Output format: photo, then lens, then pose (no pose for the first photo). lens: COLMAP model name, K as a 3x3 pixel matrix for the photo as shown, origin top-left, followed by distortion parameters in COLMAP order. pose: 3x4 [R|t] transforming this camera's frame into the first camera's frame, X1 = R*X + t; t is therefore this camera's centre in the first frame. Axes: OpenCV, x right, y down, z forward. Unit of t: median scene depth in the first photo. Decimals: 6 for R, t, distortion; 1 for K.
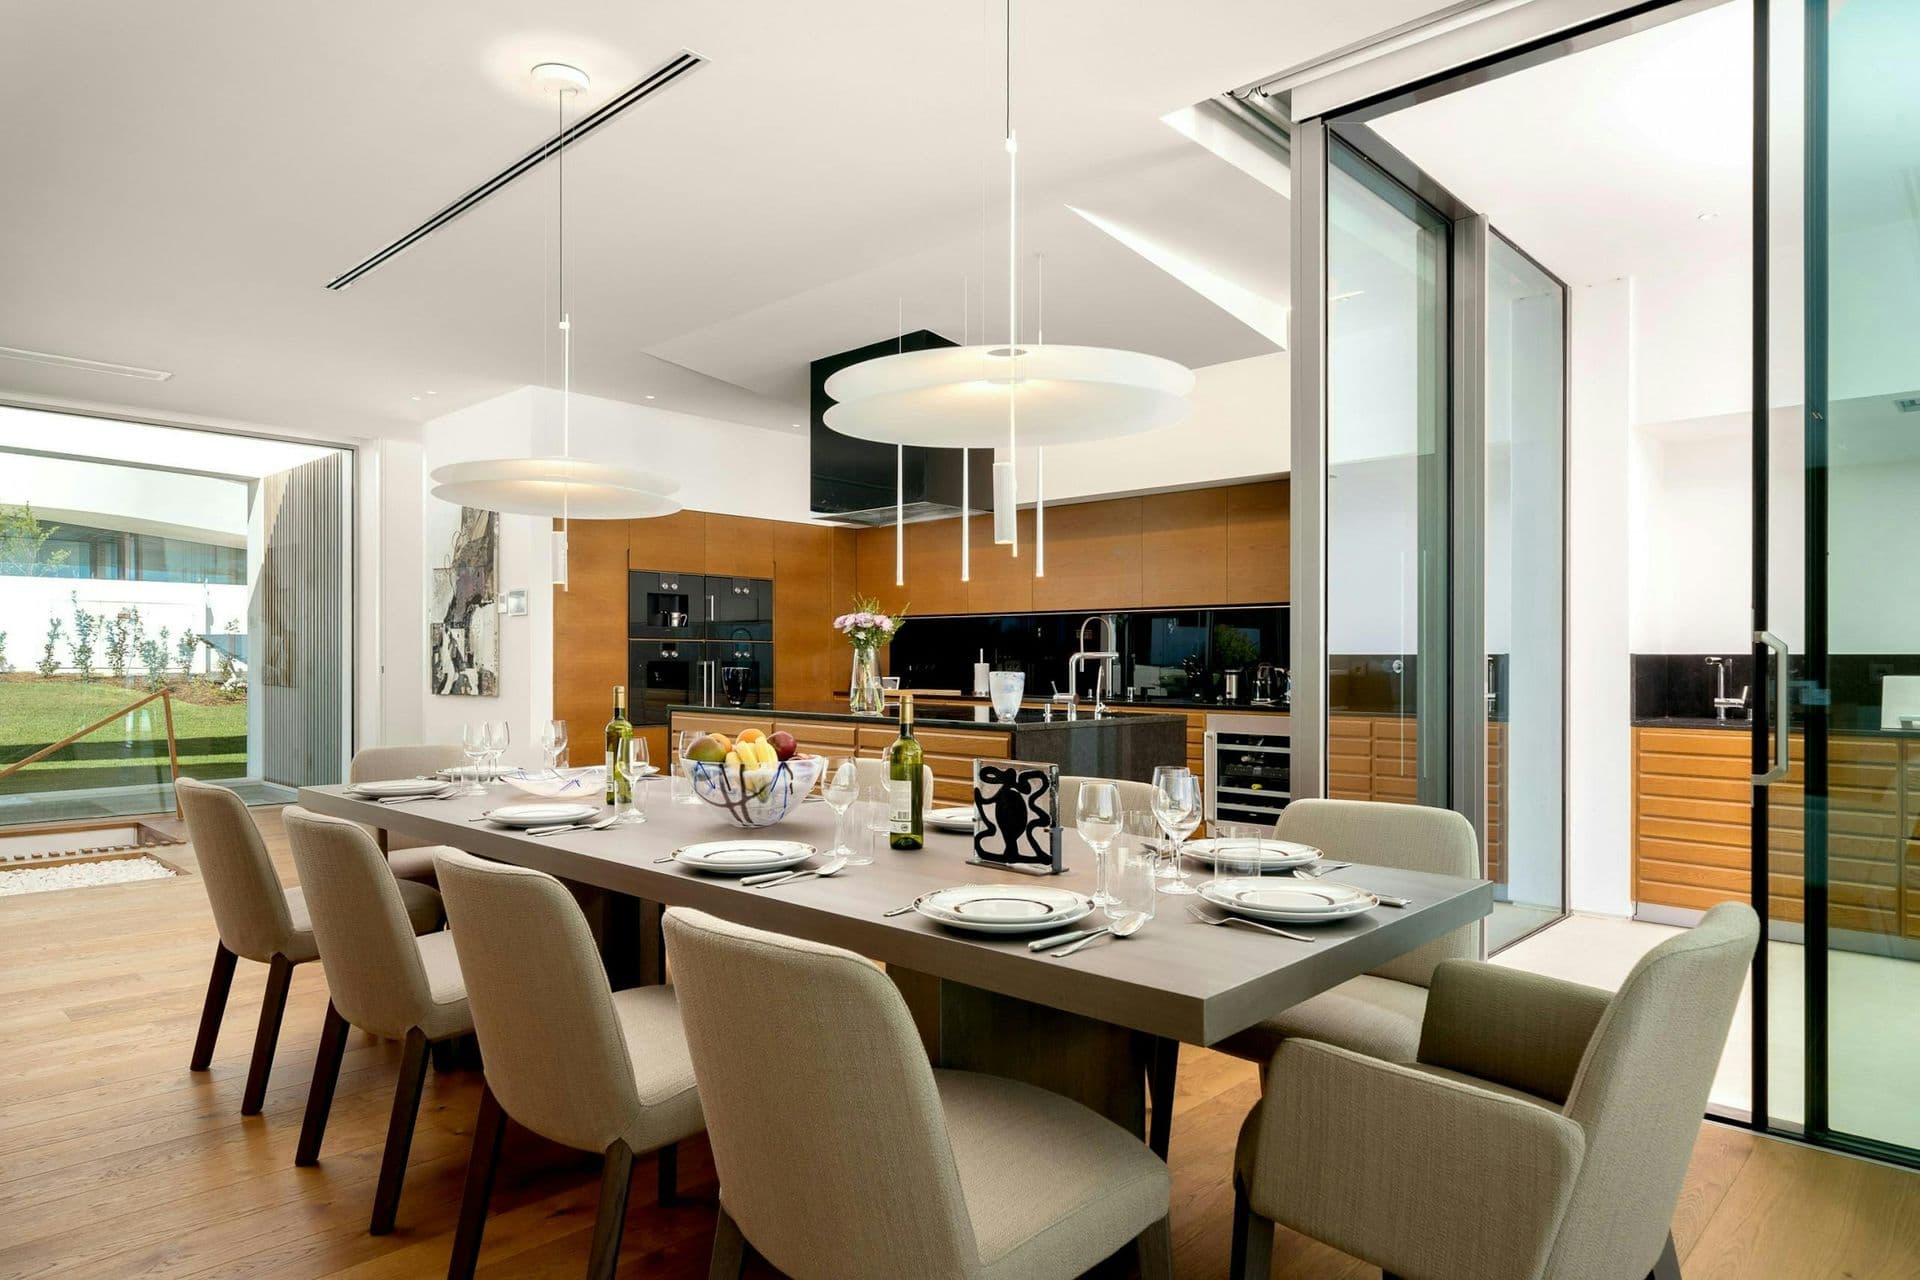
lens RADIAL K [[1149.5, 0, 960.2], [0, 1149.5, 641.5], [0, 0, 1]] dist [-0.002043, -0.000278]
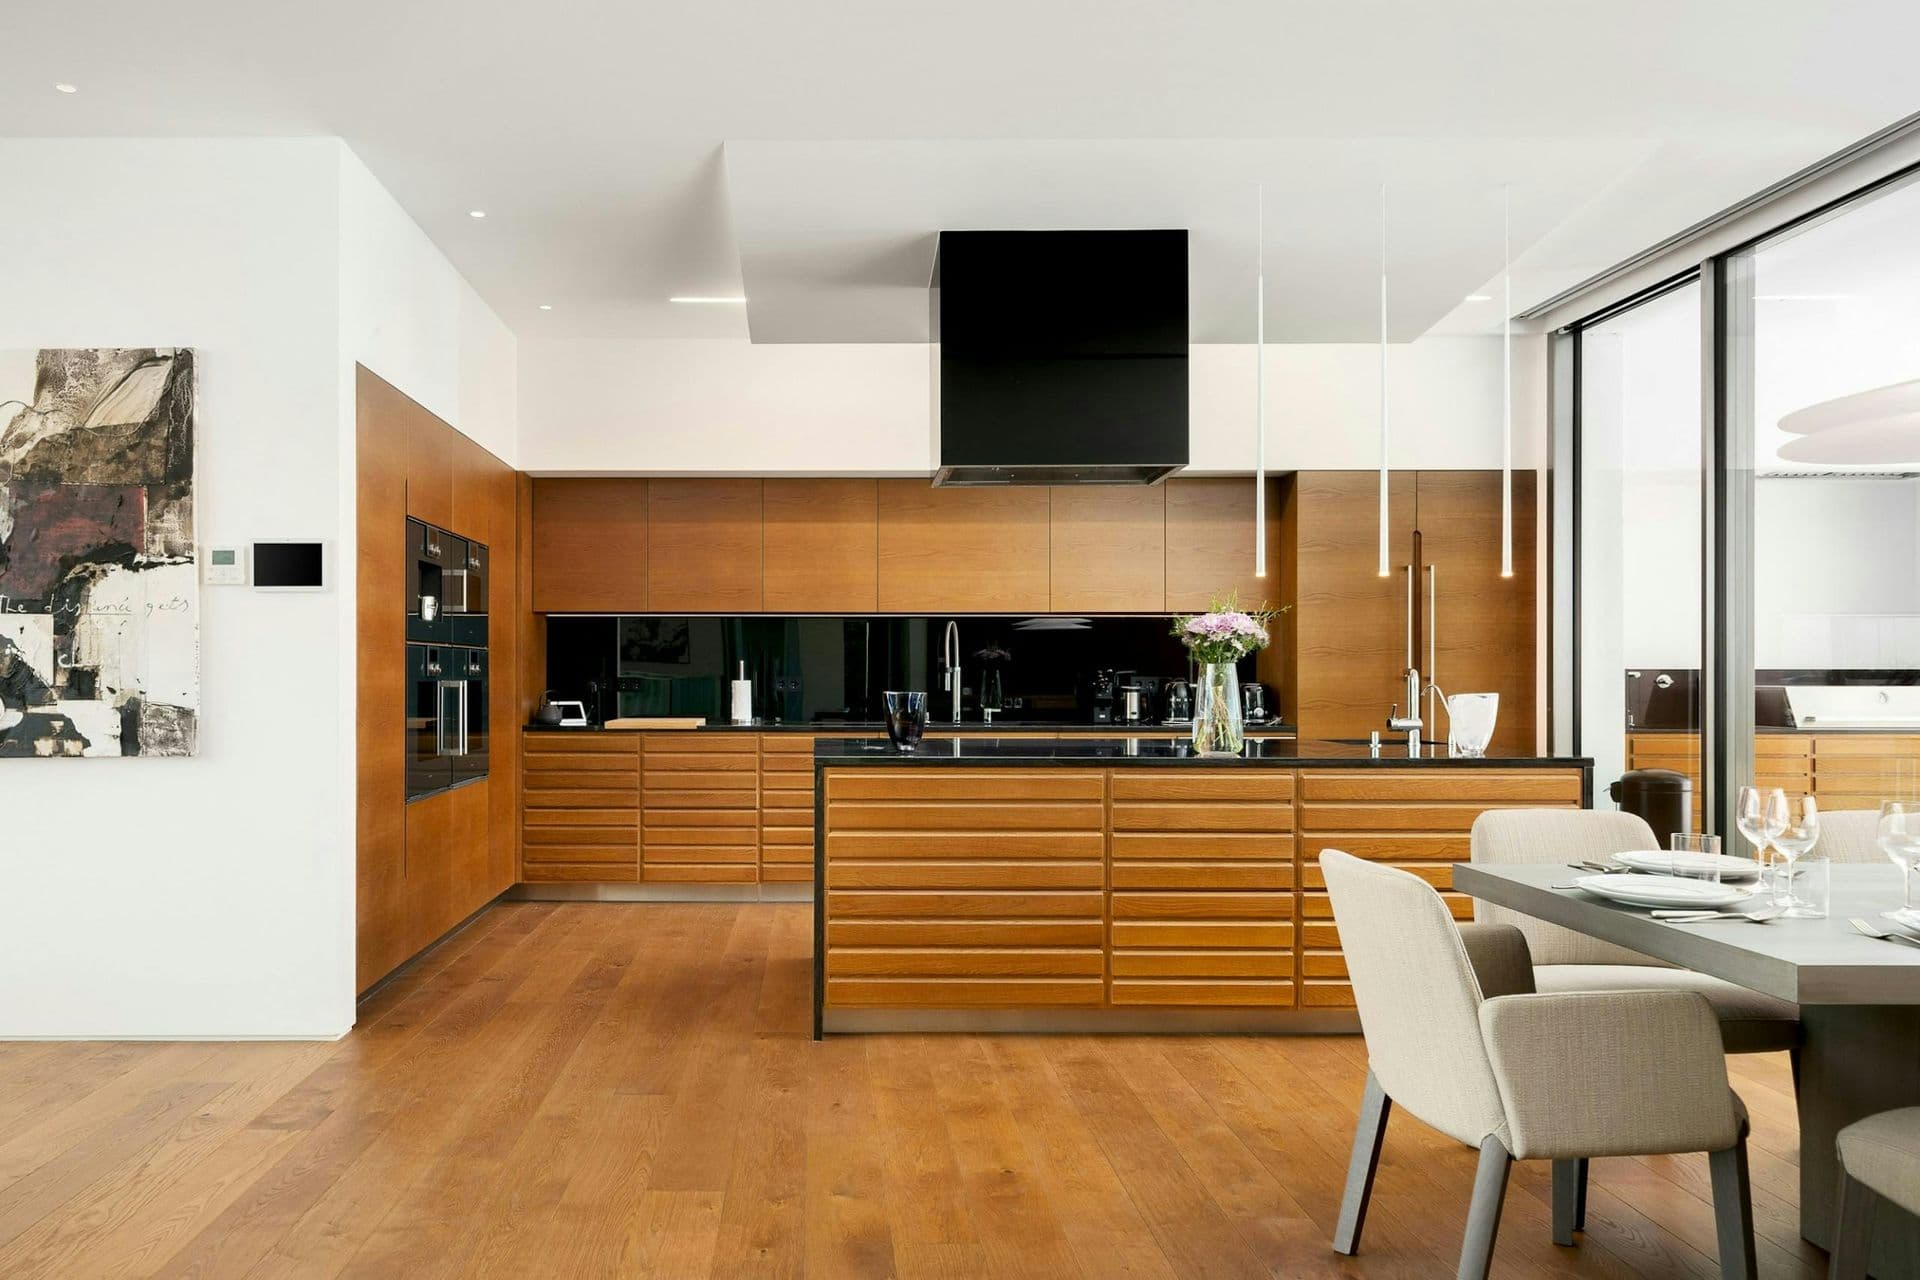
lens RADIAL K [[1269.1, 0, 958.8], [0, 1269.1, 654.2], [0, 0, 1]] dist [0.007776, 0.001948]
pose [[0.732119, 0.007048, 0.681141, -0.520360], [-0.008630, 0.999962, -0.001072, 0.002197], [-0.681122, -0.005093, 0.732152, 0.378639]]
